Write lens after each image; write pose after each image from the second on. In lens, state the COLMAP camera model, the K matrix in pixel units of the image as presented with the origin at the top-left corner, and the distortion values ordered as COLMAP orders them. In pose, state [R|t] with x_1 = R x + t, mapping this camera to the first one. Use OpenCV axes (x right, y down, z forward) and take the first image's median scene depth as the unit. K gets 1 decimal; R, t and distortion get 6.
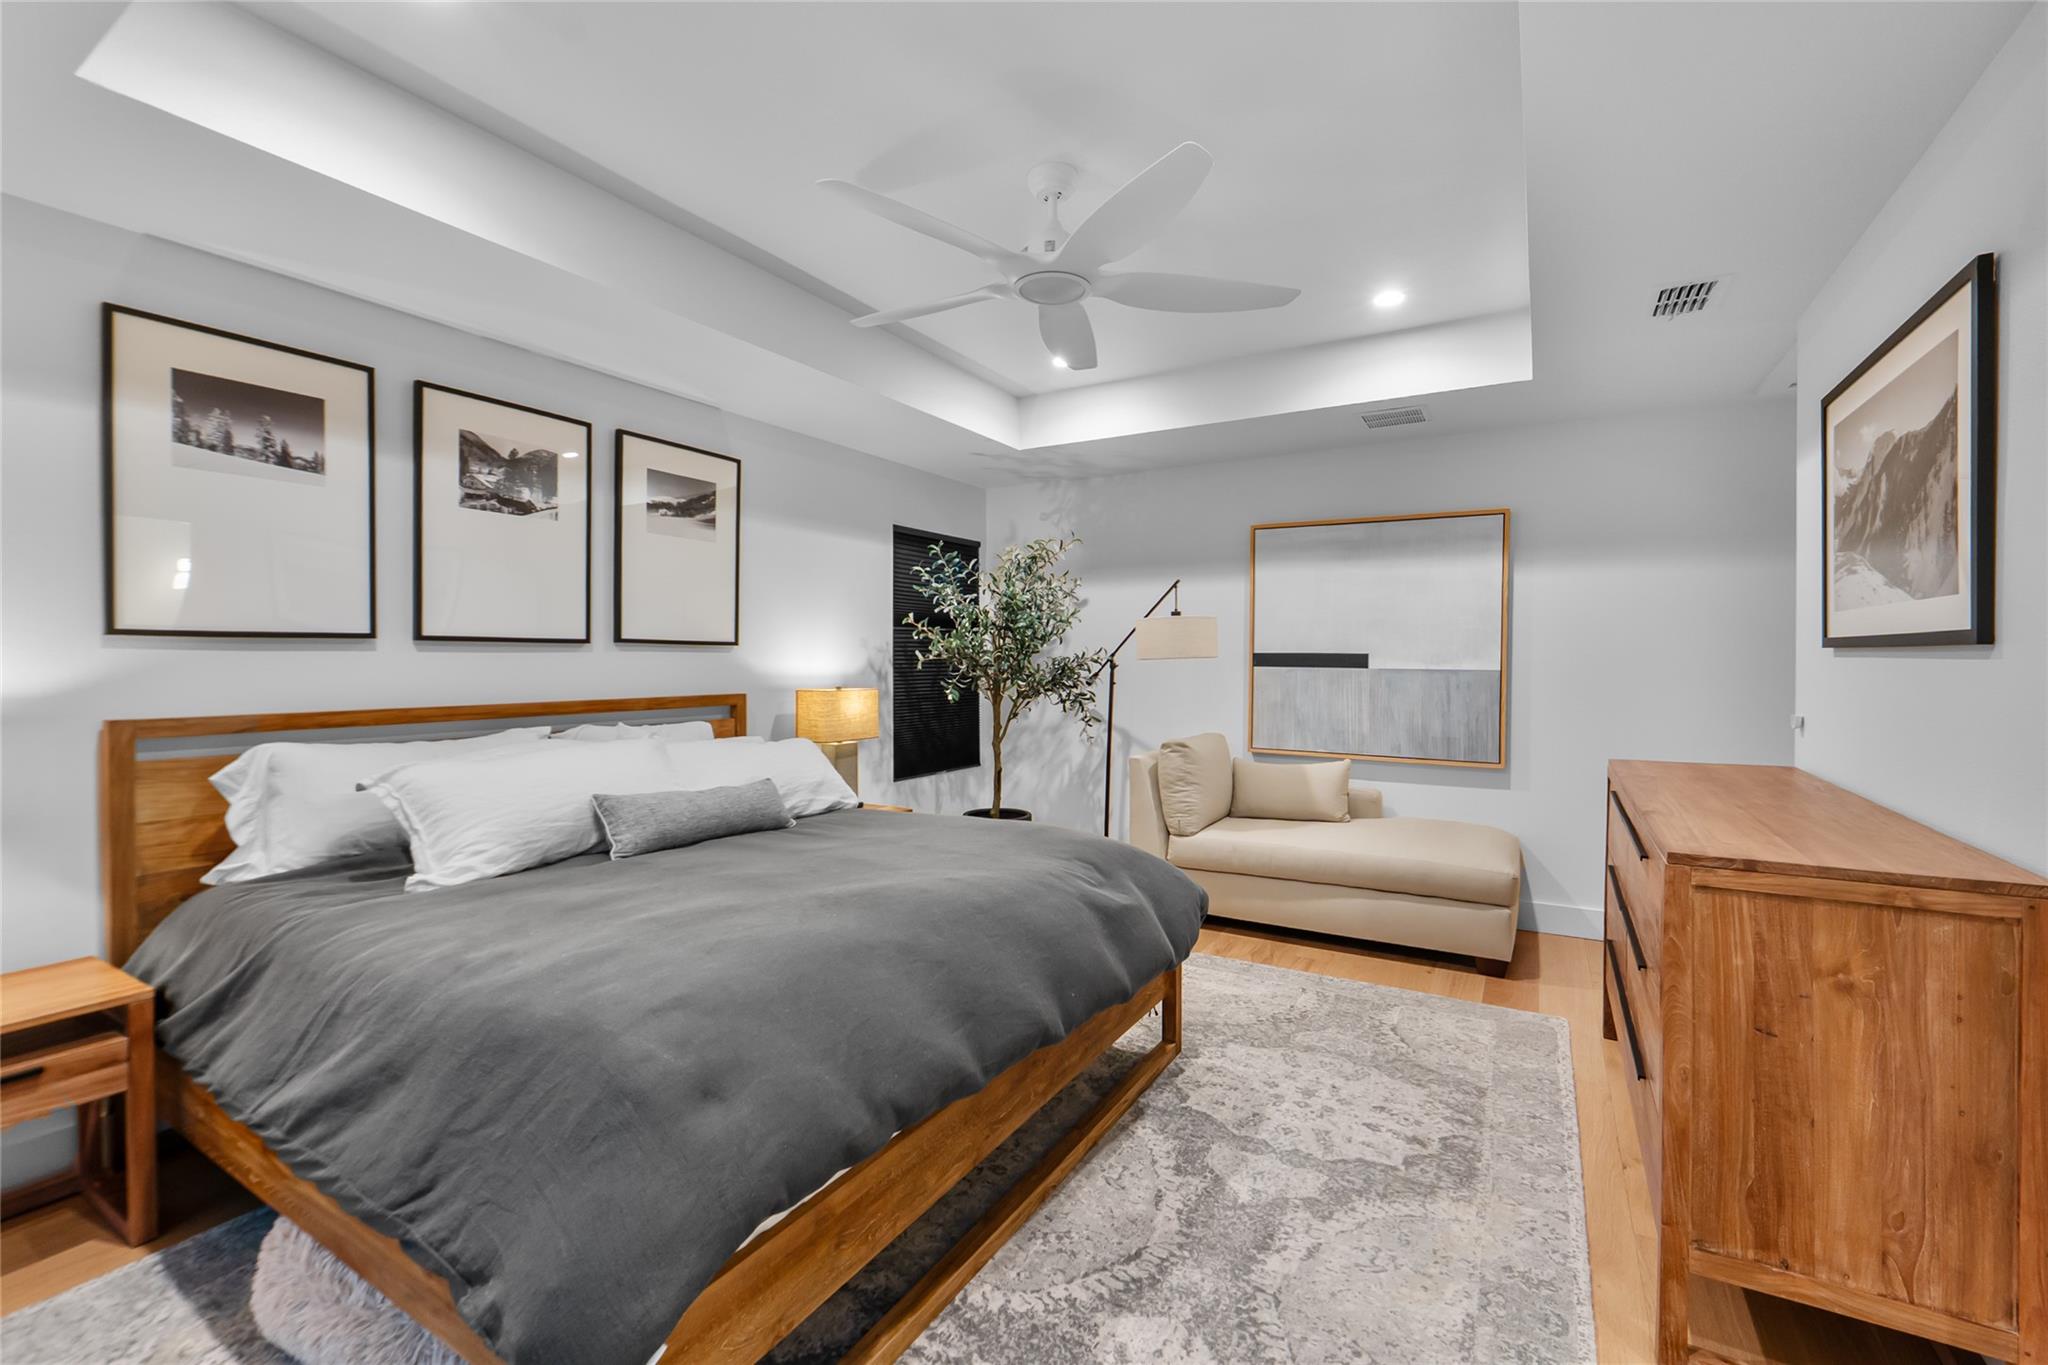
lens RADIAL K [[856.1, 0, 1033.9], [0, 856.1, 667.3], [0, 0, 1]] dist [-0.004409, -0.000157]
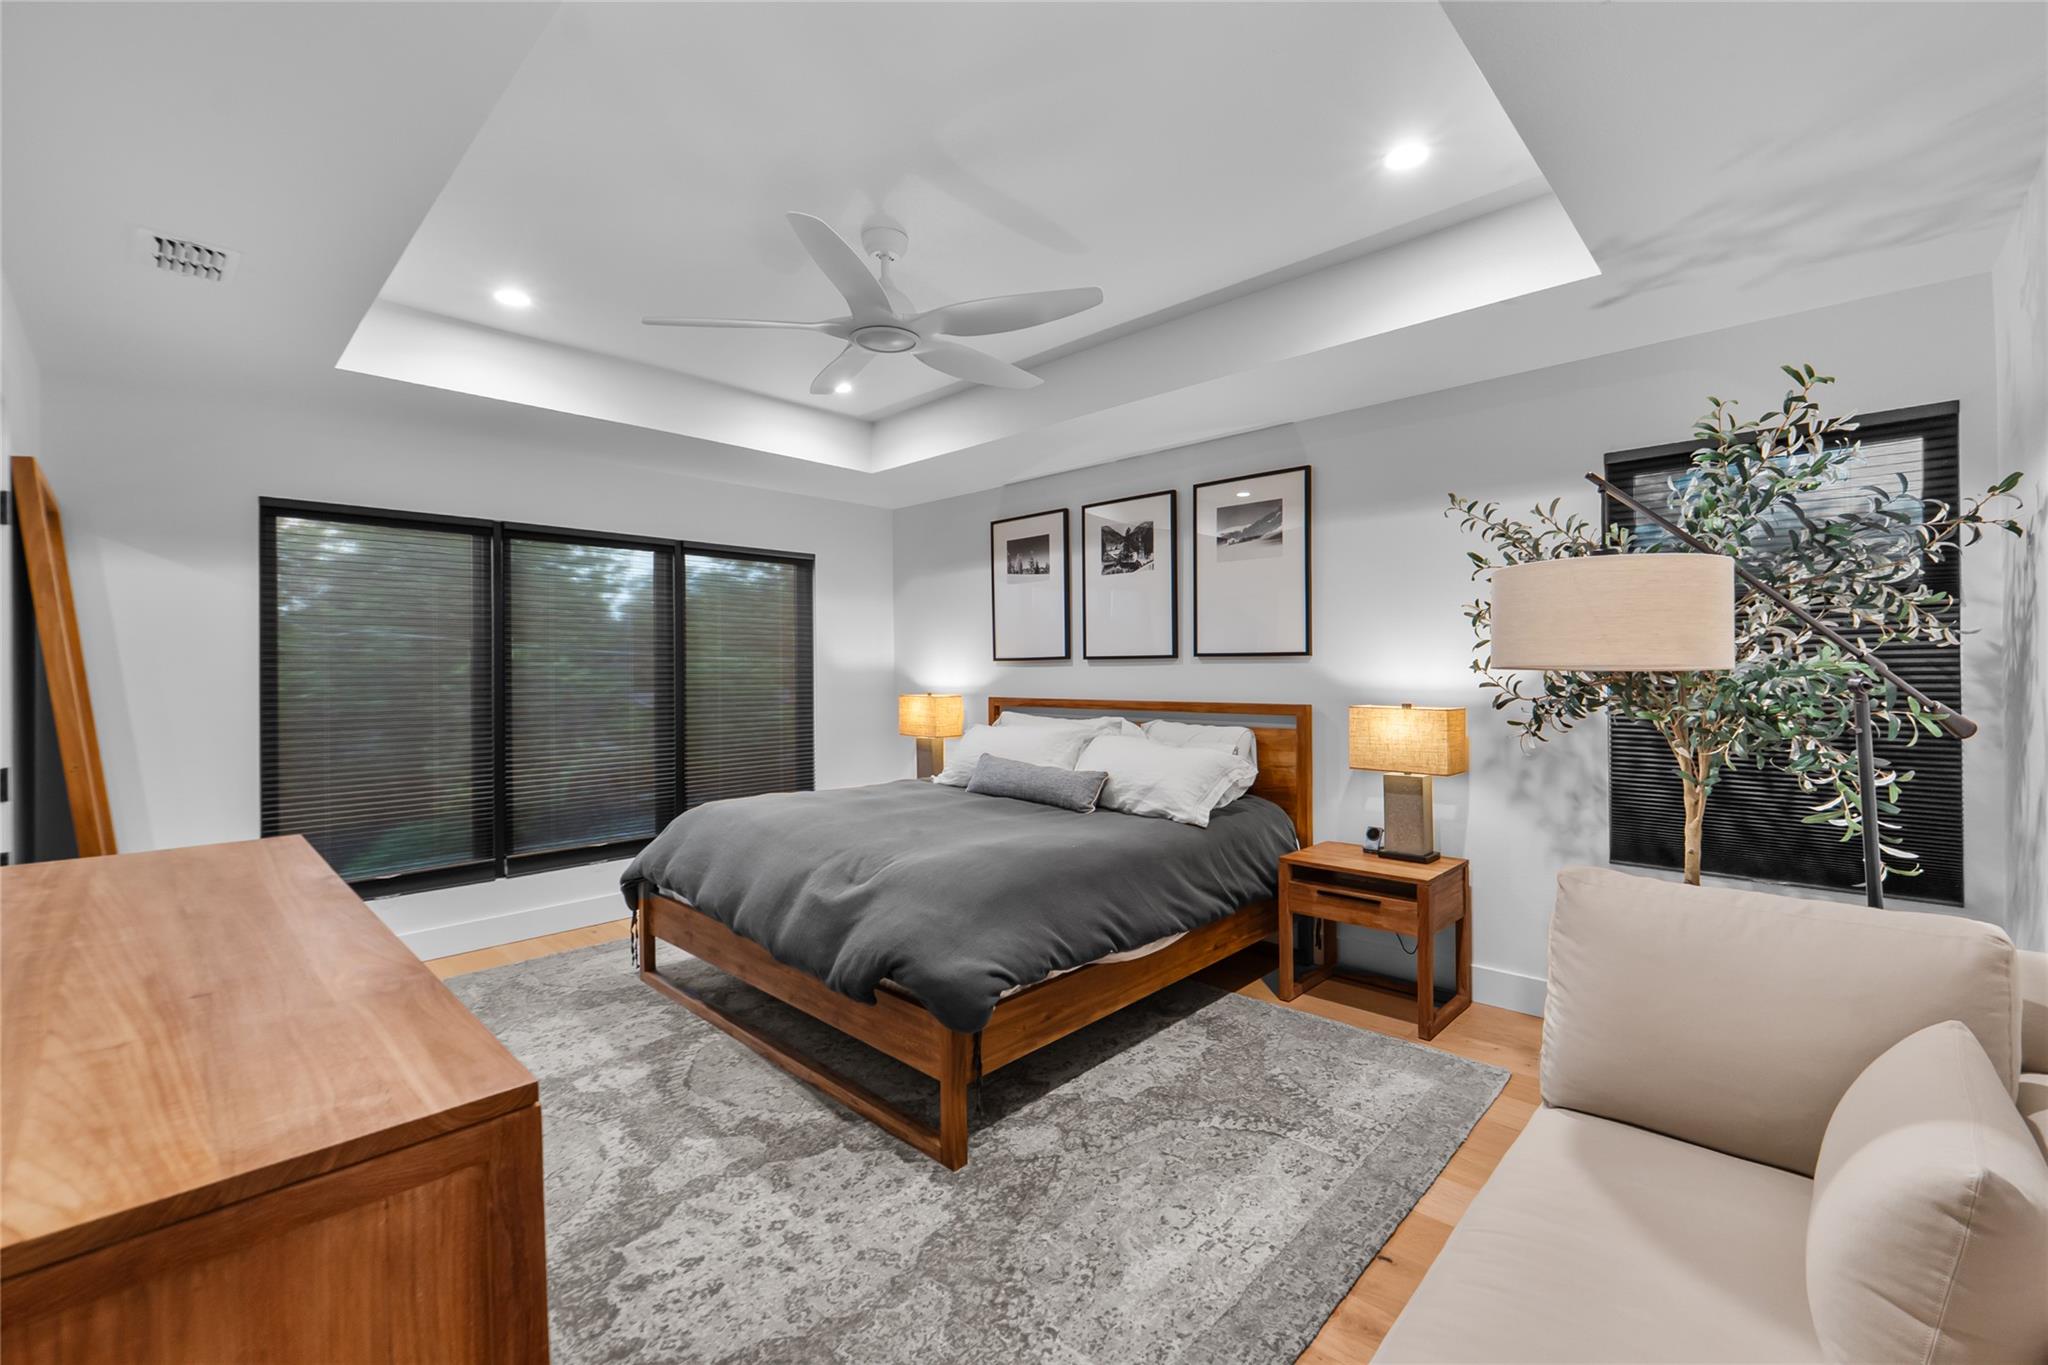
lens RADIAL K [[856.1, 0, 1033.9], [0, 856.1, 667.3], [0, 0, 1]] dist [-0.004409, -0.000157]
pose [[-0.224248, 0.000436, -0.974532, 1.079966], [-0.000735, 1.000000, 0.000616, -0.019678], [0.974532, 0.000854, -0.224247, 1.459971]]
